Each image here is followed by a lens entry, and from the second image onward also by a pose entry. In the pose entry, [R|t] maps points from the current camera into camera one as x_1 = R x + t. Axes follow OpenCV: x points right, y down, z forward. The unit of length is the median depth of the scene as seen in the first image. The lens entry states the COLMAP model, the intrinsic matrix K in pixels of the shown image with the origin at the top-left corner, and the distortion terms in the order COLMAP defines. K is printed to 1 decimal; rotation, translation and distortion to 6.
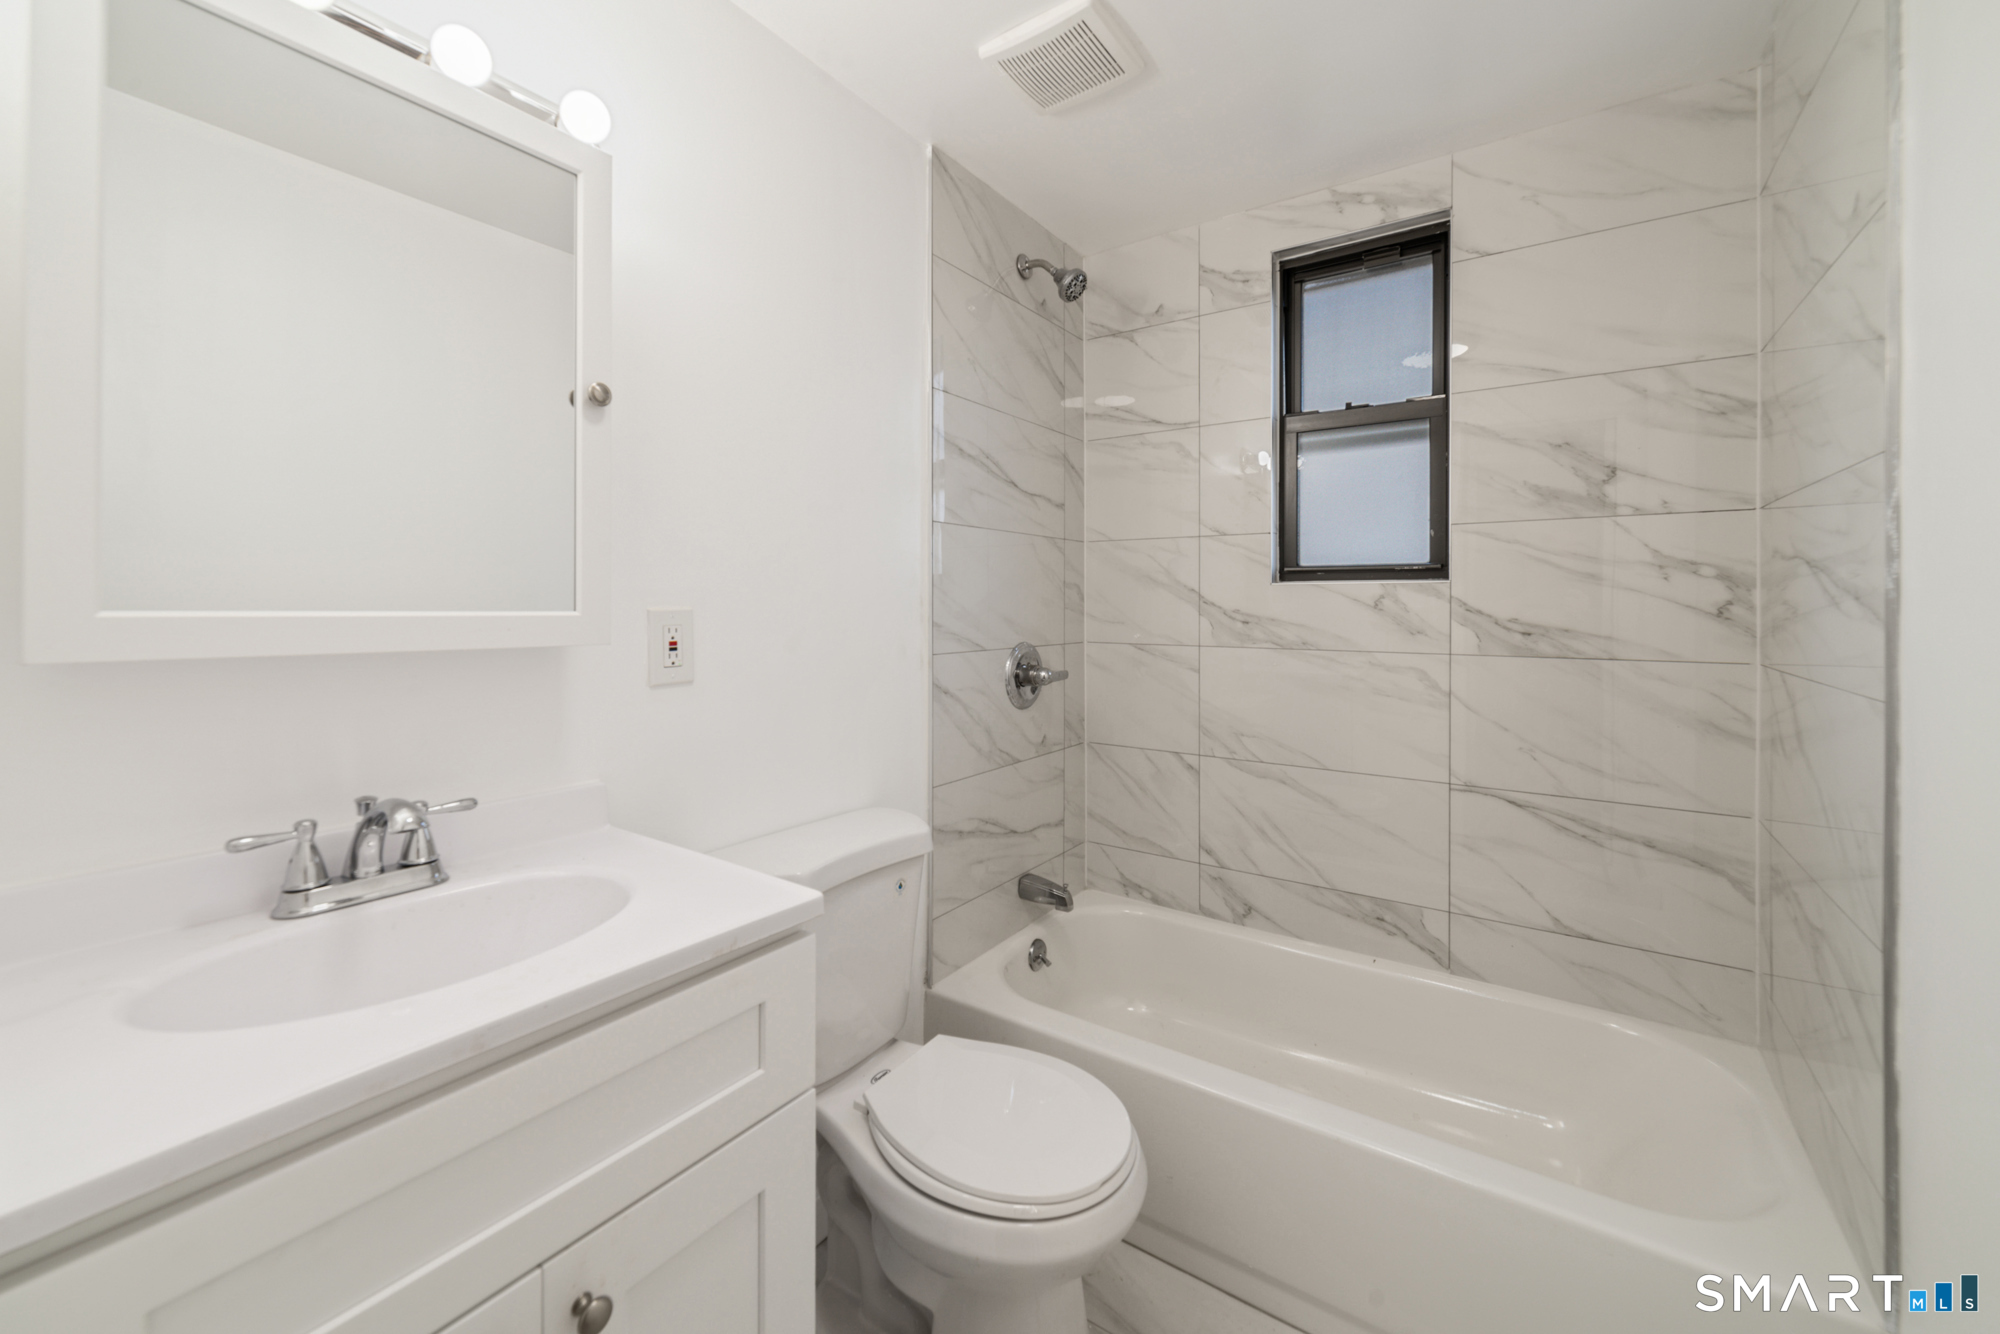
lens RADIAL K [[792.0, 0, 993.8], [0, 792.0, 615.4], [0, 0, 1]] dist [-0.000727, 0.000677]
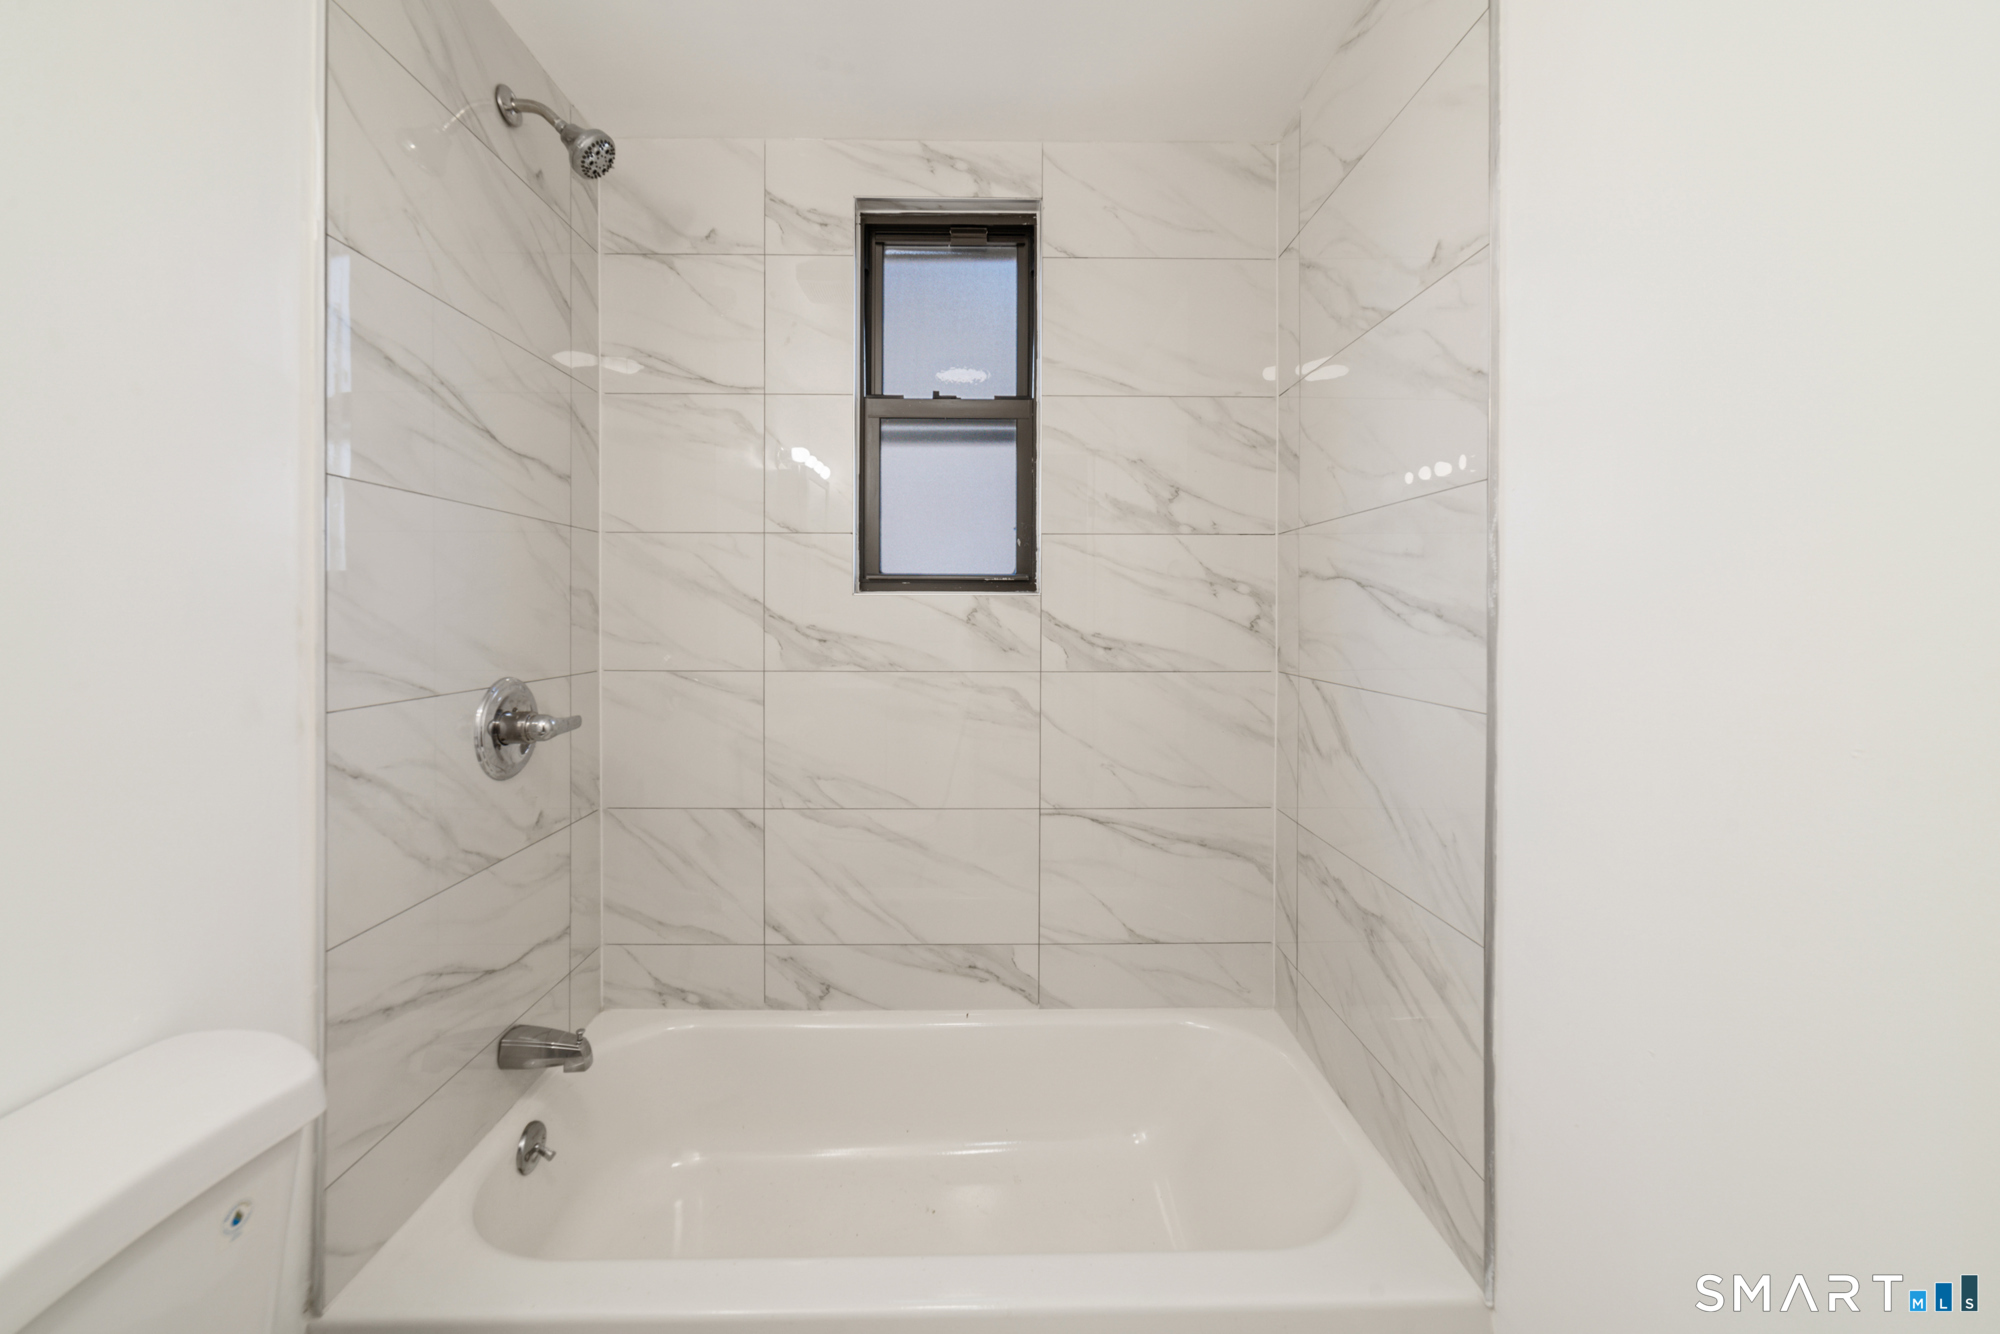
lens RADIAL K [[792.0, 0, 993.8], [0, 792.0, 615.4], [0, 0, 1]] dist [-0.000727, 0.000677]
pose [[0.812371, -0.001105, 0.583140, -0.018218], [0.007823, 0.999929, -0.009004, -0.009055], [-0.583089, 0.011877, 0.812322, 0.247413]]
